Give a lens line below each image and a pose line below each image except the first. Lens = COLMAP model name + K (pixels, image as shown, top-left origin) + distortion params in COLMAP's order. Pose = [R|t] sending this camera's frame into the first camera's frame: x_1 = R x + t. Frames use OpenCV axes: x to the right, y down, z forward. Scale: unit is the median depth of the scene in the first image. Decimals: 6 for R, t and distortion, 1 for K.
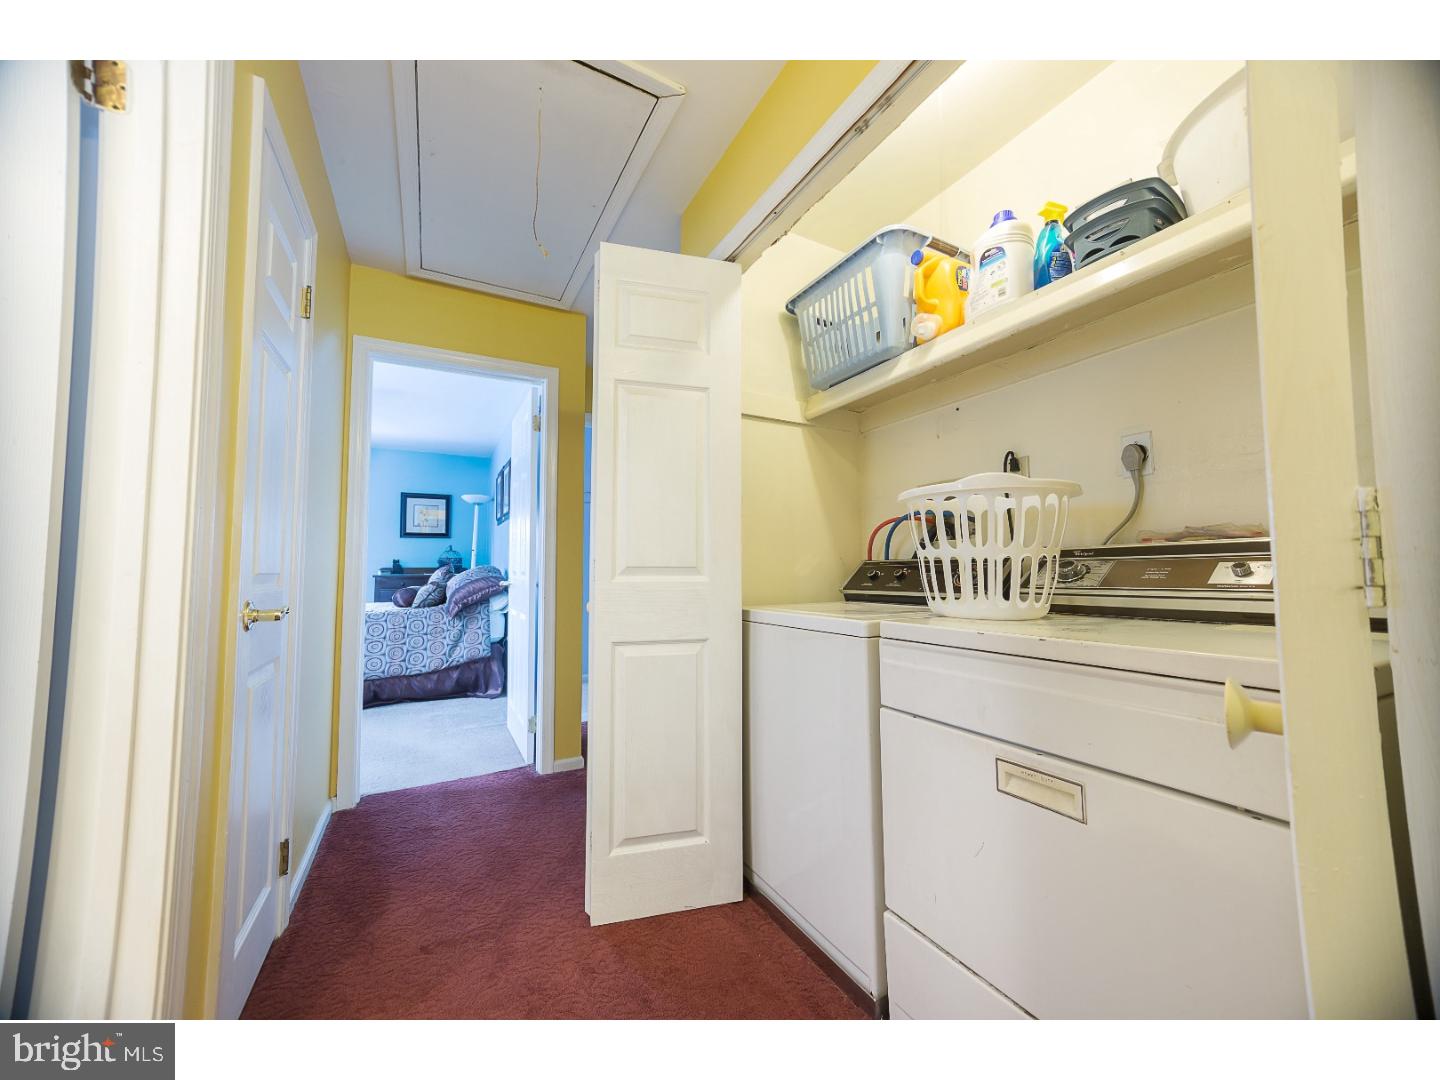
lens RADIAL K [[527.4, 0, 720.0], [0, 527.4, 540.0], [0, 0, 1]] dist [-0.000253, -0.000013]
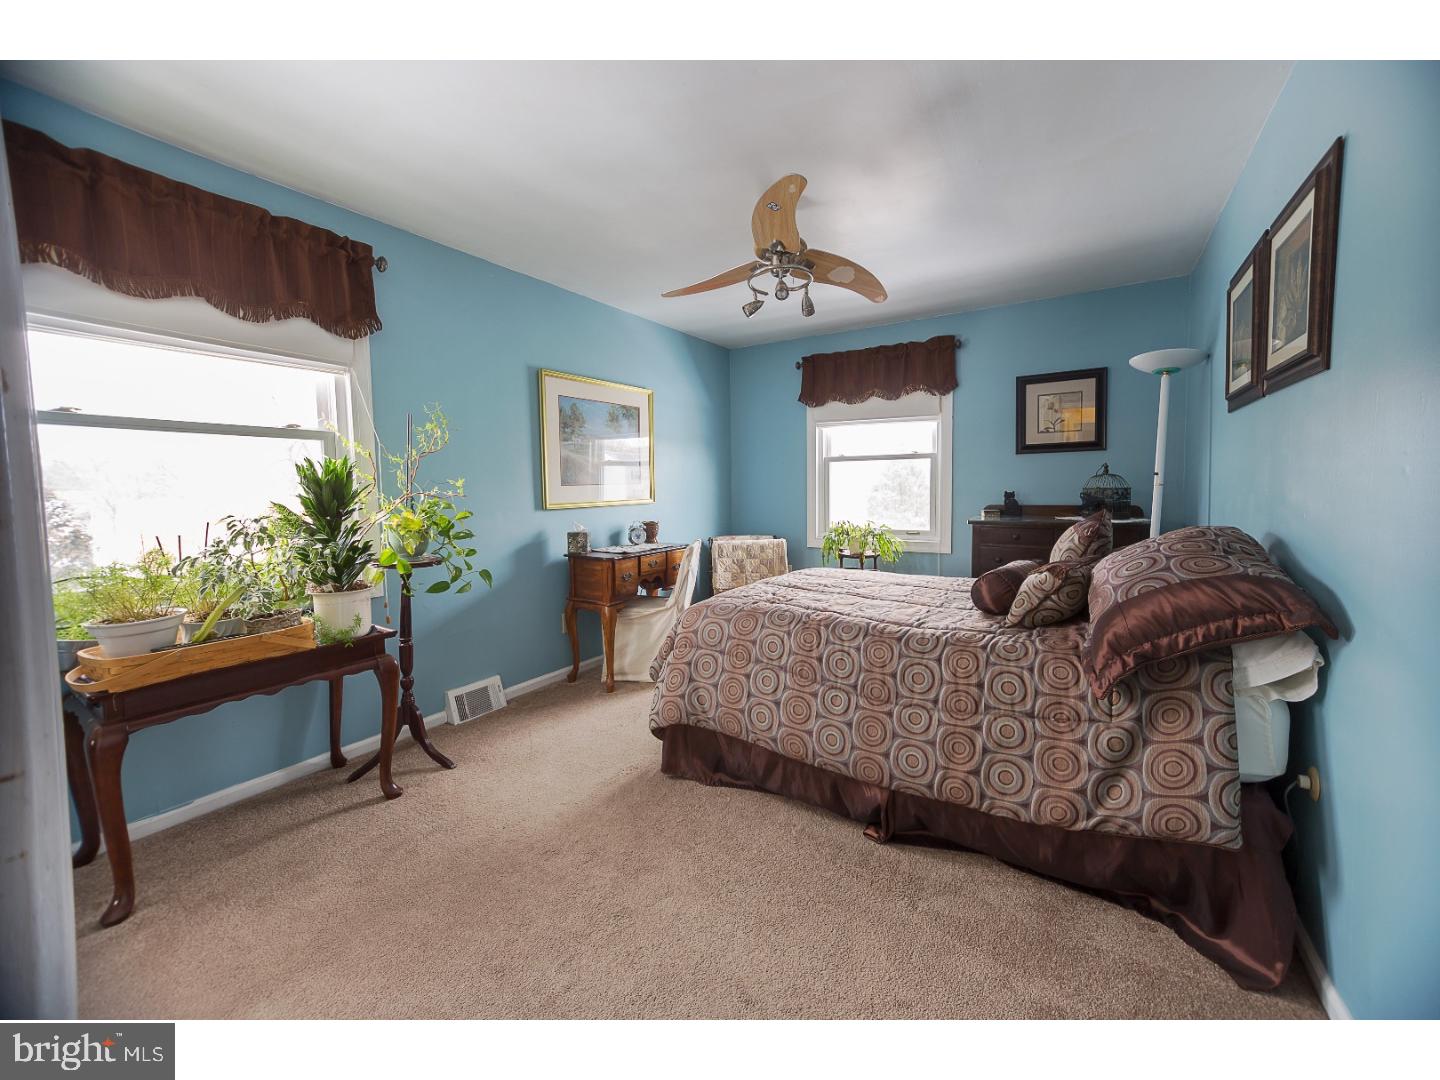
lens RADIAL K [[582.3, 0, 722.0], [0, 582.3, 518.8], [0, 0, 1]] dist [-0.002398, -0.000005]
pose [[0.488280, 0.041142, -0.871717, -0.288620], [0.060865, 0.994850, 0.081046, -0.008280], [0.870562, -0.092631, 0.483261, 0.579864]]
